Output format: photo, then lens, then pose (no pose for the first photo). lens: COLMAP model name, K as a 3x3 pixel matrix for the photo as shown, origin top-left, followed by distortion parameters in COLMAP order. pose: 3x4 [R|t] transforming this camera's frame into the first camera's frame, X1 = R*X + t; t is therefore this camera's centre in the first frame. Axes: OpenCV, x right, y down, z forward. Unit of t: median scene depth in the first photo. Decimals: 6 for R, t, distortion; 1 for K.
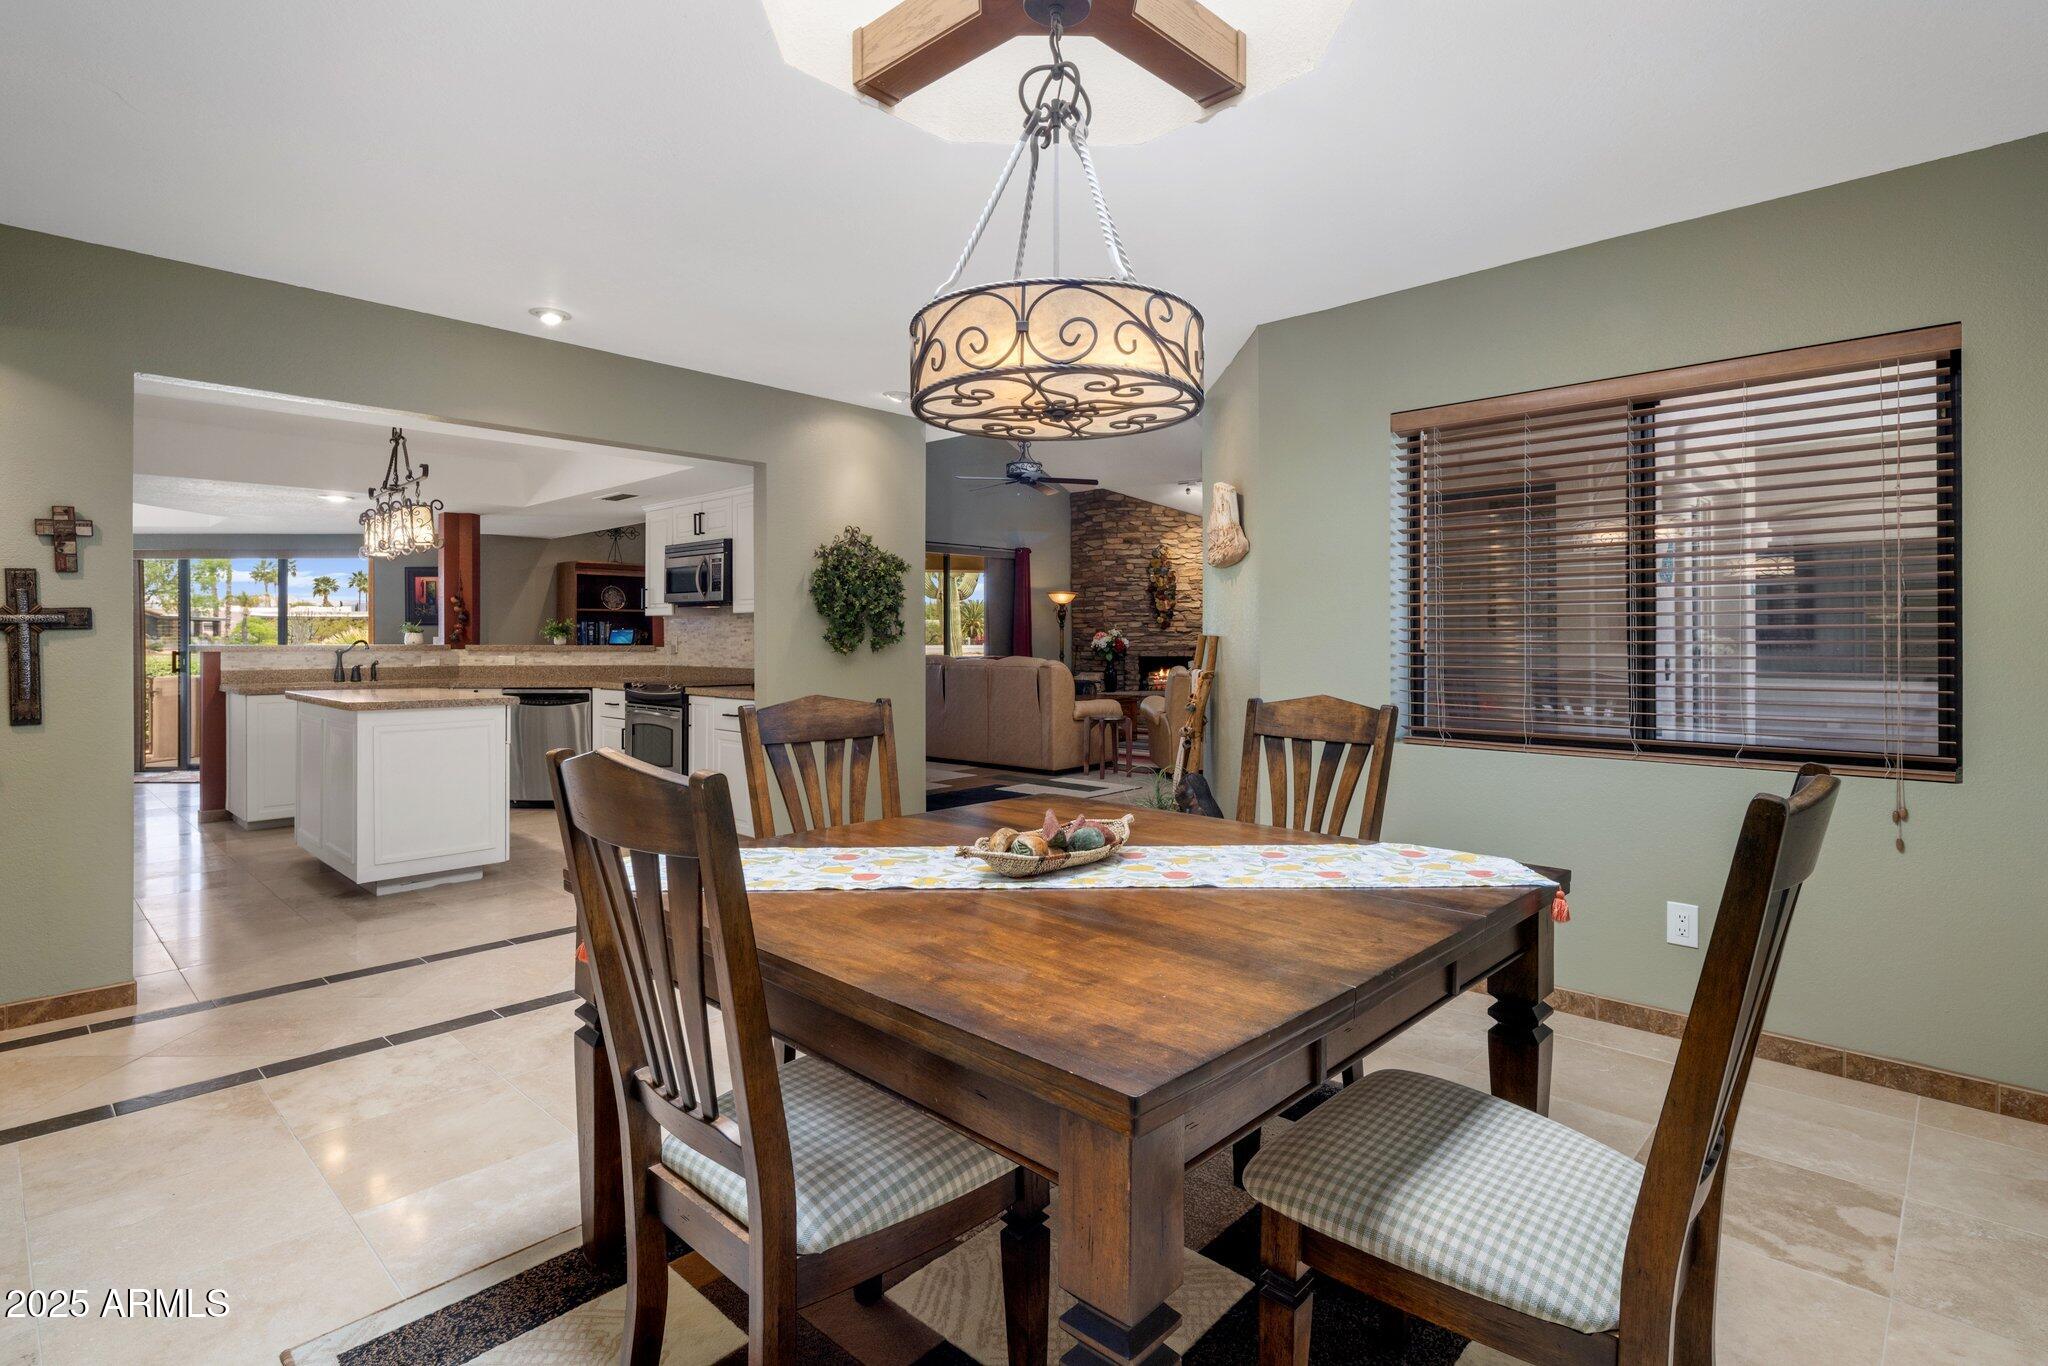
lens RADIAL K [[1004.1, 0, 1030.3], [0, 1004.1, 636.1], [0, 0, 1]] dist [0.000329, -0.000175]
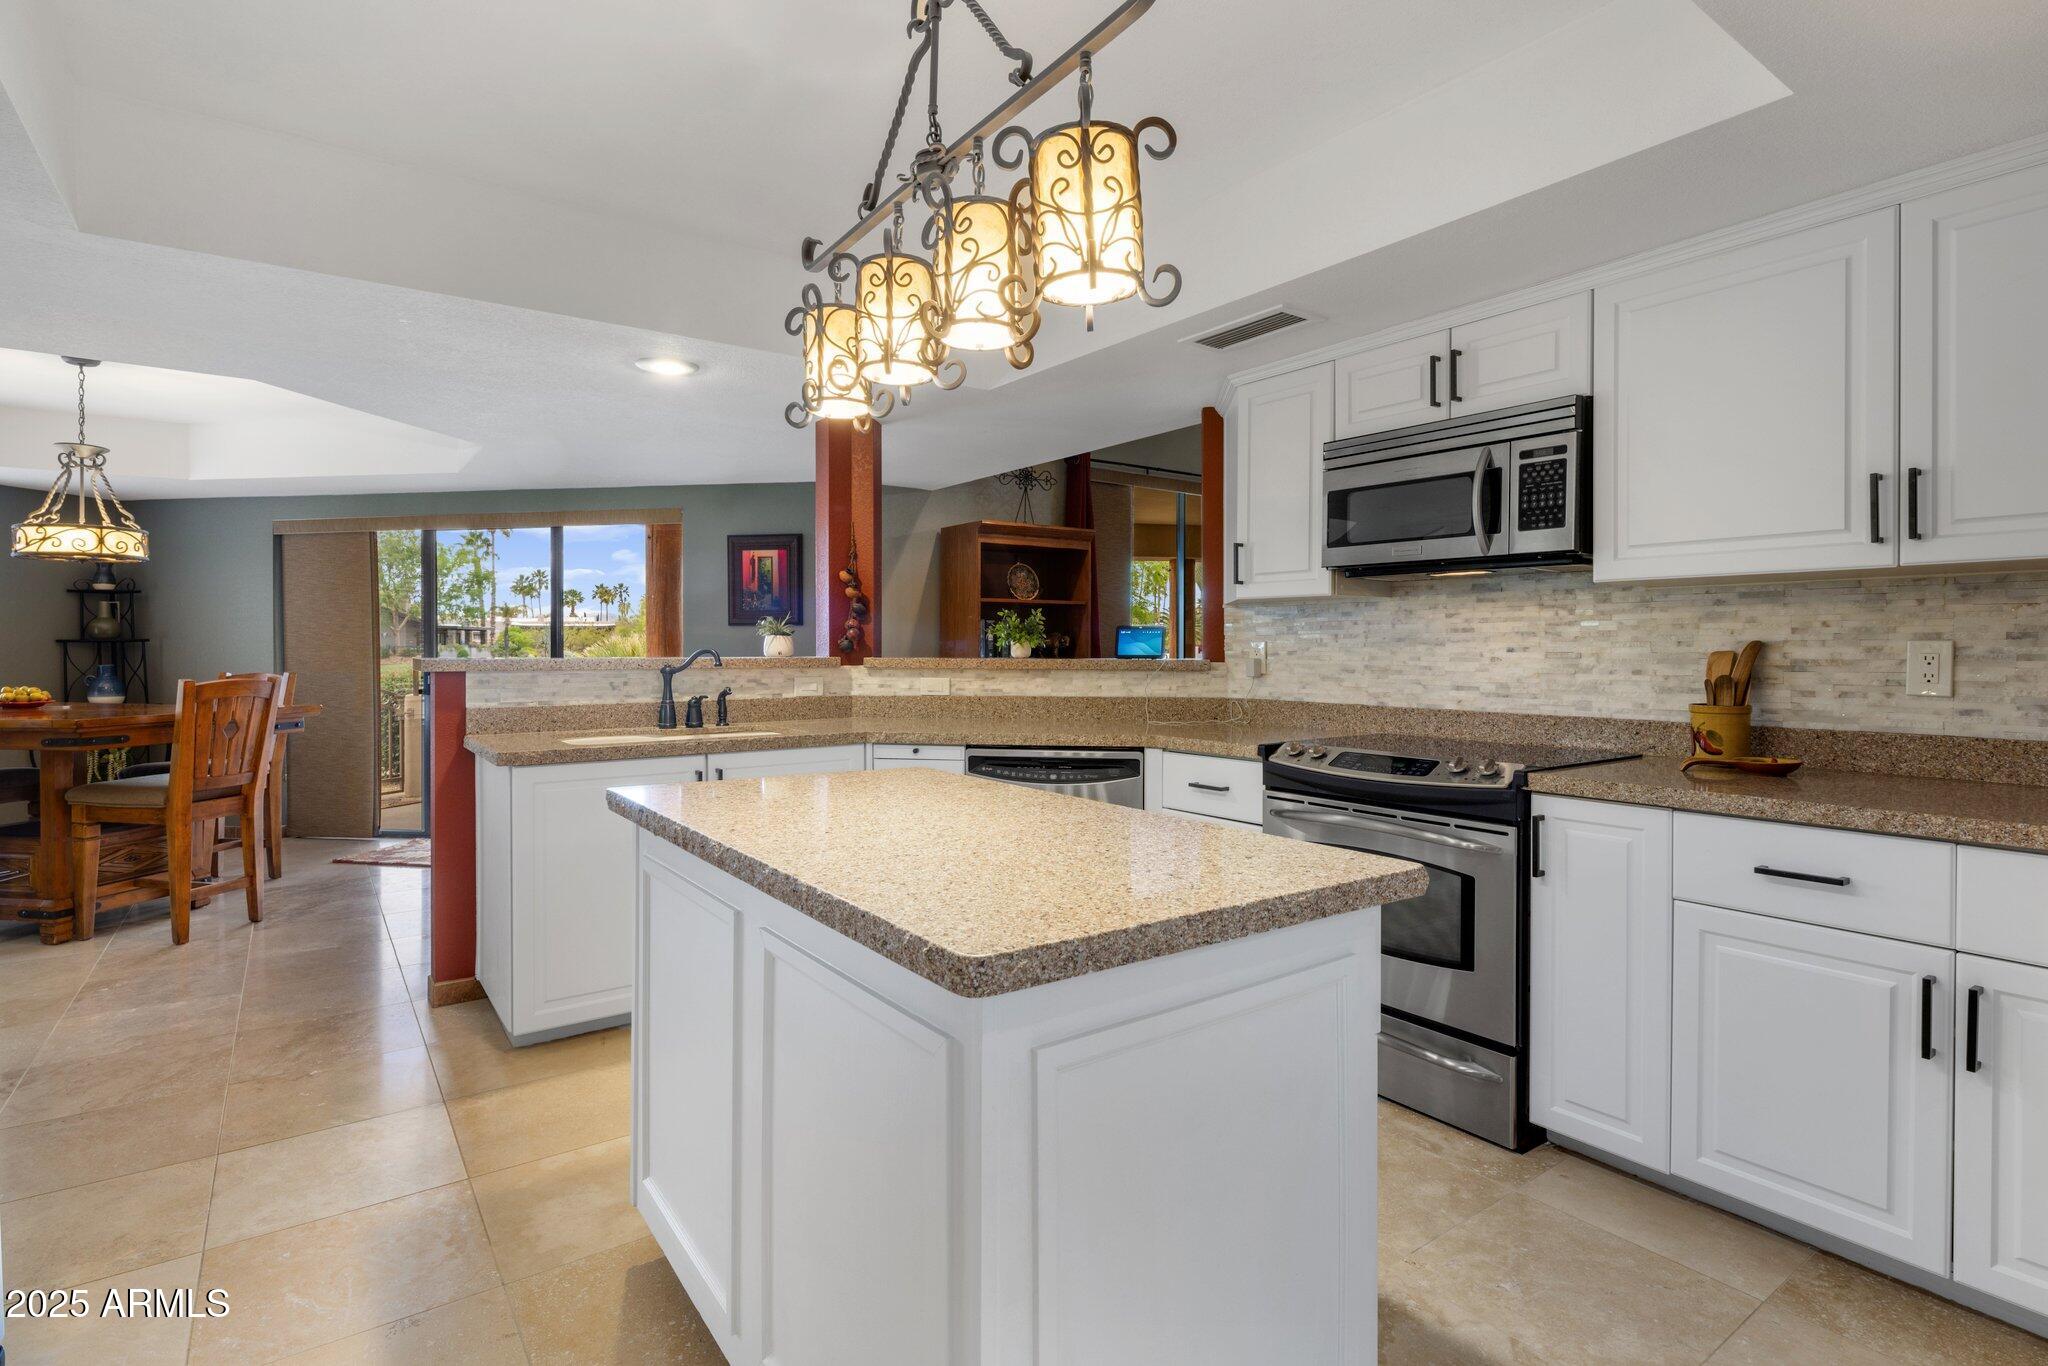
lens RADIAL K [[999.5, 0, 1027.7], [0, 999.5, 652.4], [0, 0, 1]] dist [0.000450, -0.000811]
pose [[0.983245, 0.000656, -0.182288, -0.376915], [0.000940, 0.999962, 0.008671, 0.001328], [0.182286, -0.008697, 0.983207, 0.481390]]
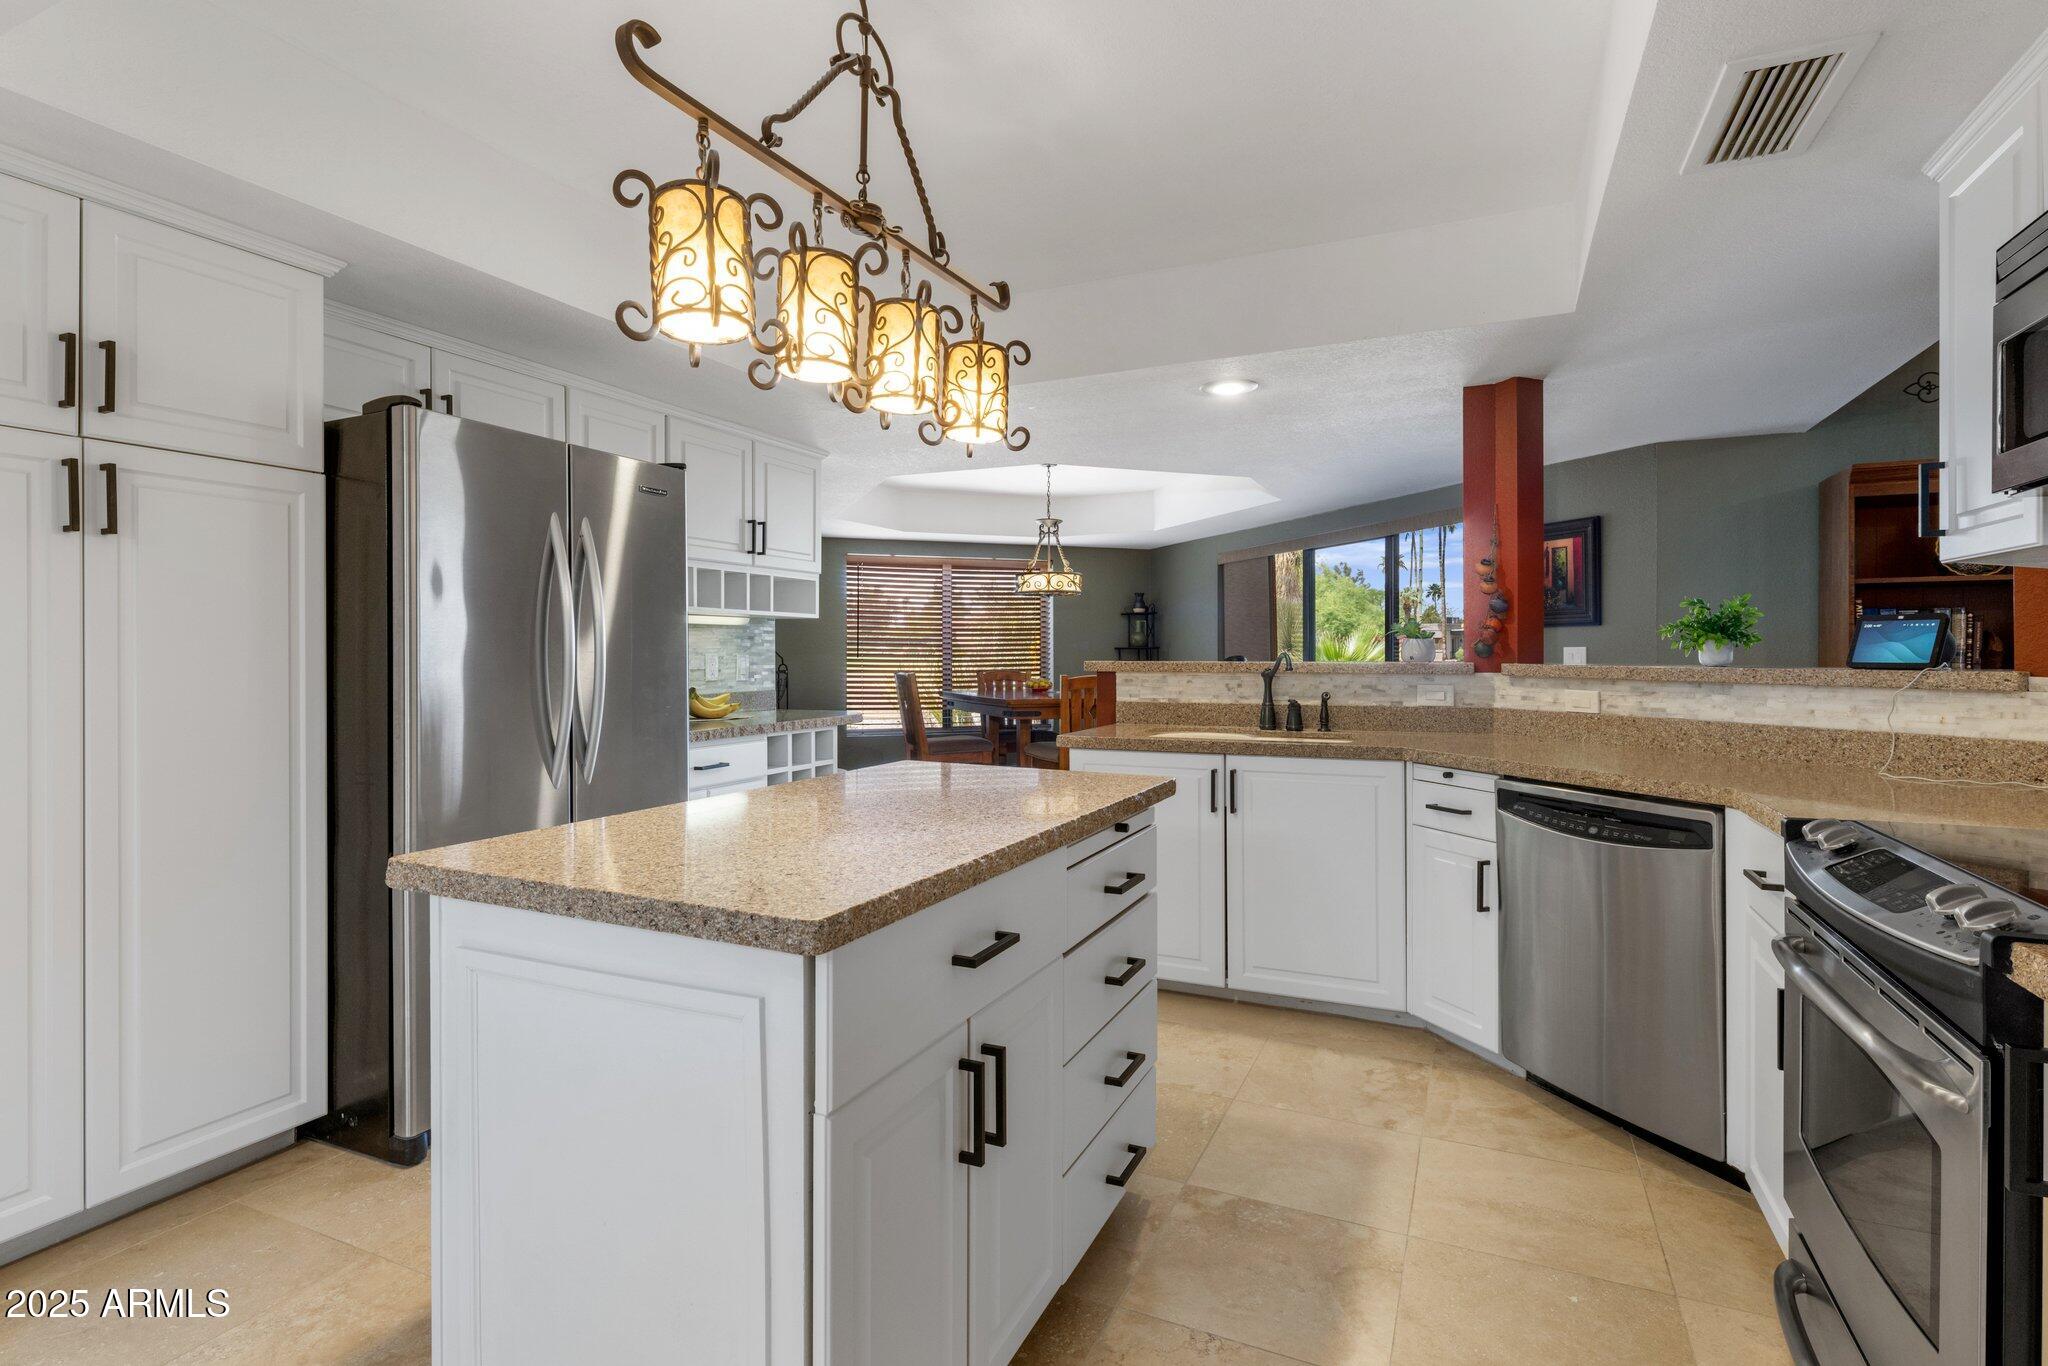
lens RADIAL K [[999.5, 0, 1027.7], [0, 999.5, 652.4], [0, 0, 1]] dist [0.000450, -0.000811]
pose [[0.319322, -0.001396, -0.947645, -0.197532], [0.005335, 0.999986, 0.000325, 0.002439], [0.947631, -0.005159, 0.319325, 0.649707]]
